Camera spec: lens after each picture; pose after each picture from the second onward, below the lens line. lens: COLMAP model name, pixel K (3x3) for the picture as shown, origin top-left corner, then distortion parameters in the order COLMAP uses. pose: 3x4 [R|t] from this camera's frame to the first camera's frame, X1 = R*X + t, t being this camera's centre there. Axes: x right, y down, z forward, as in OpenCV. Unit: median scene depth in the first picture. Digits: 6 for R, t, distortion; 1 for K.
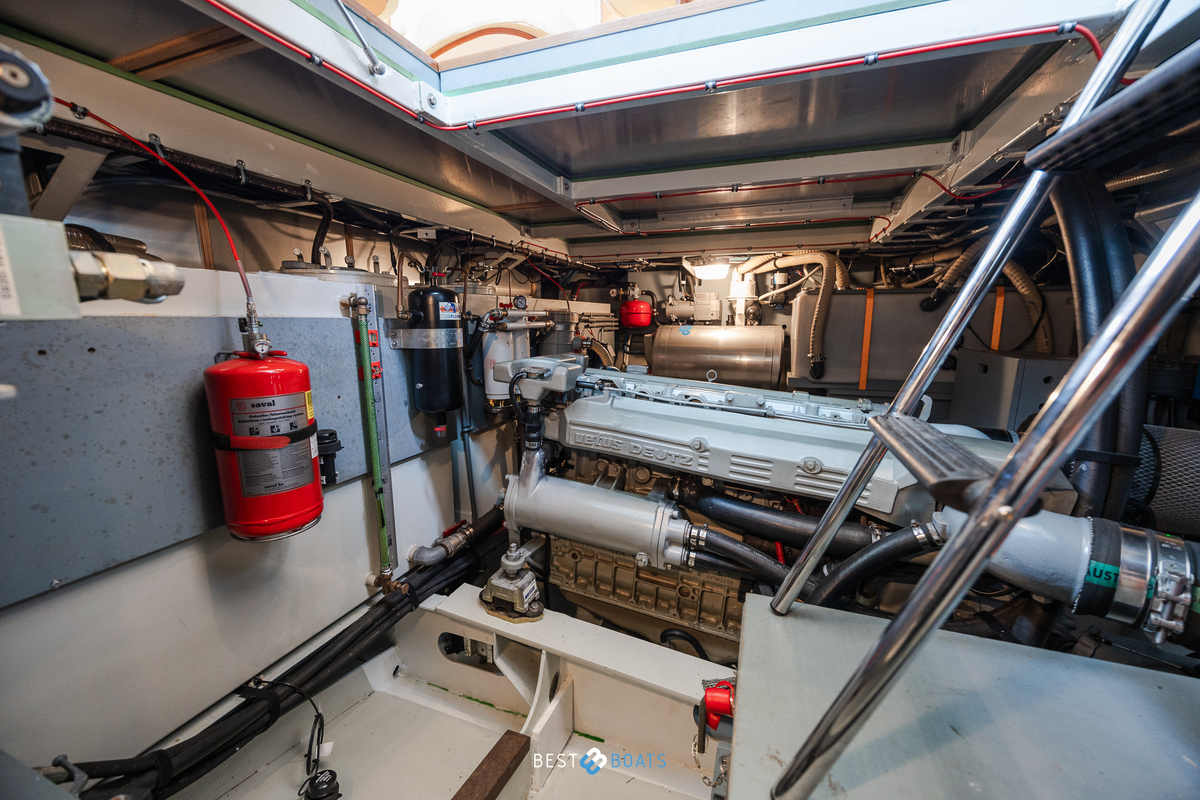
lens RADIAL K [[458.4, 0, 599.6], [0, 458.4, 404.6], [0, 0, 1]] dist [-0.000134, -0.000169]
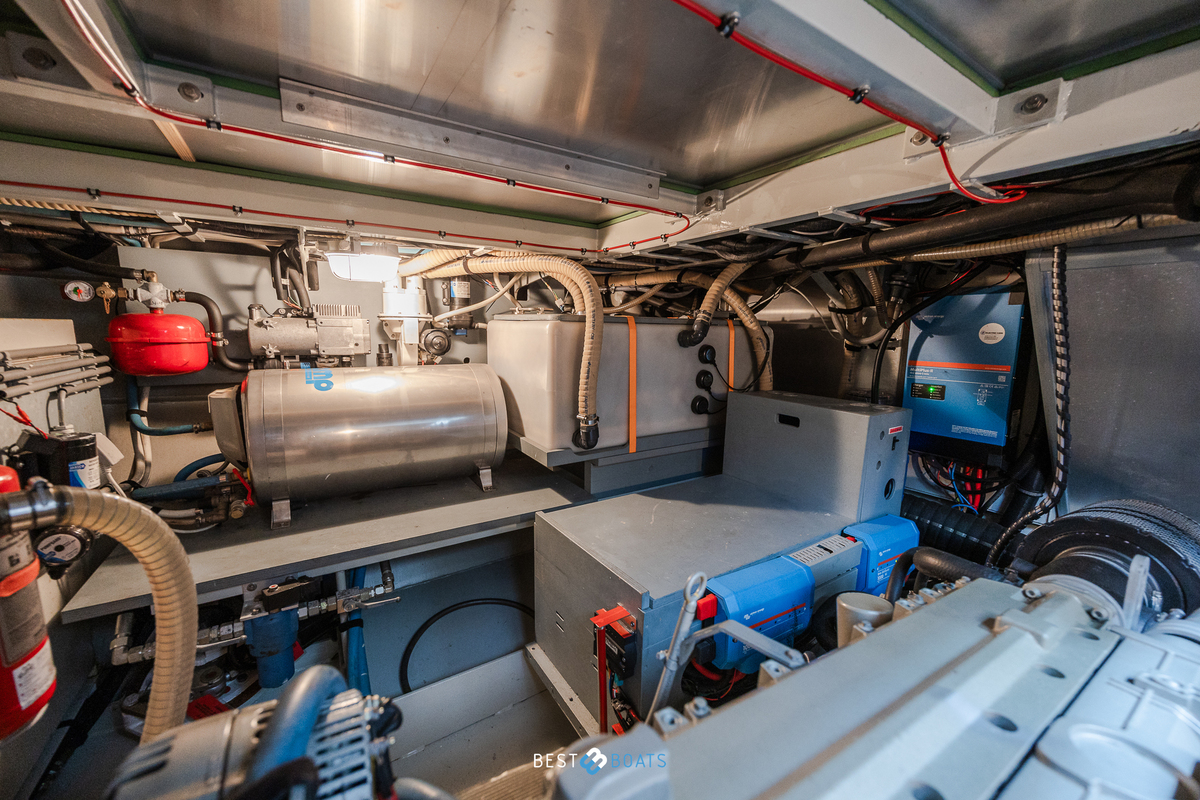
lens RADIAL K [[458.4, 0, 599.6], [0, 458.4, 404.6], [0, 0, 1]] dist [-0.000134, -0.000169]
pose [[0.604937, -0.120162, 0.787155, -0.033558], [0.132938, 0.989915, 0.048949, -0.178302], [-0.785098, 0.075032, 0.614810, 0.685773]]
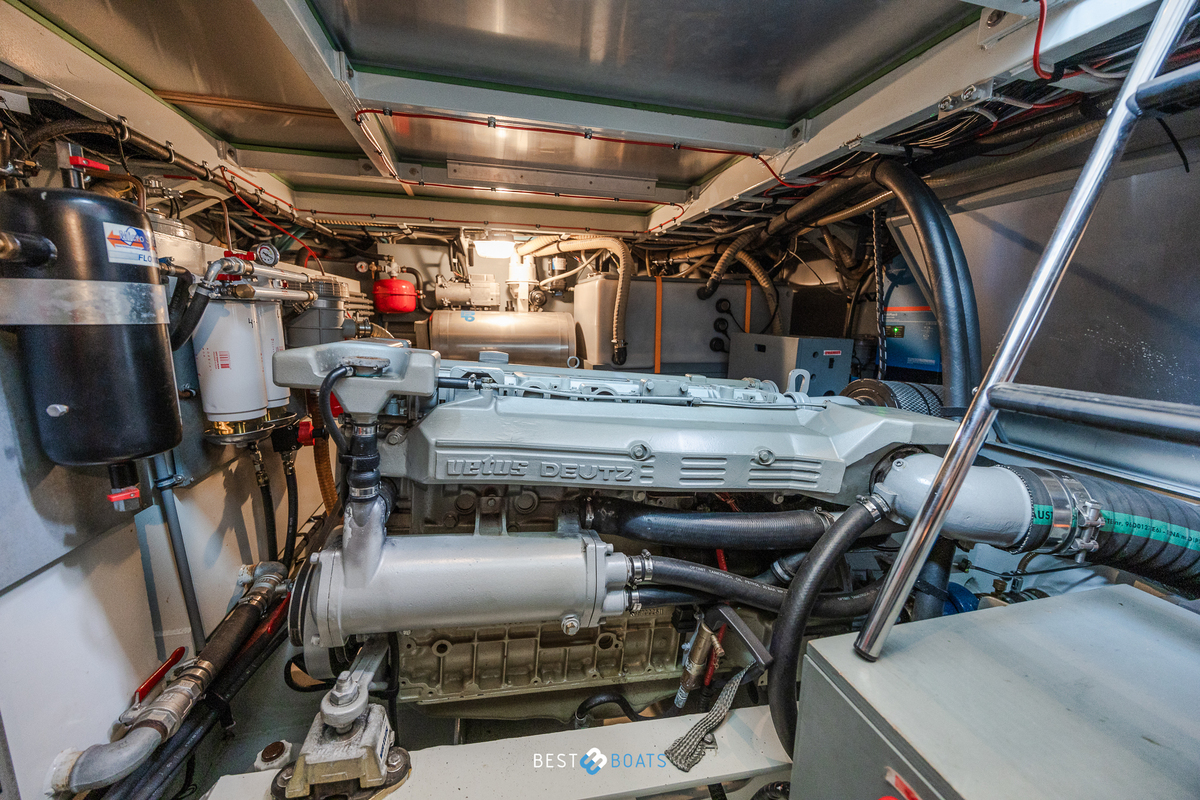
lens RADIAL K [[458.4, 0, 599.6], [0, 458.4, 404.6], [0, 0, 1]] dist [-0.000134, -0.000169]
pose [[0.827955, -0.090995, 0.553363, -0.142933], [0.086389, 0.995665, 0.034470, -0.010929], [-0.554100, 0.019265, 0.832227, 0.239983]]
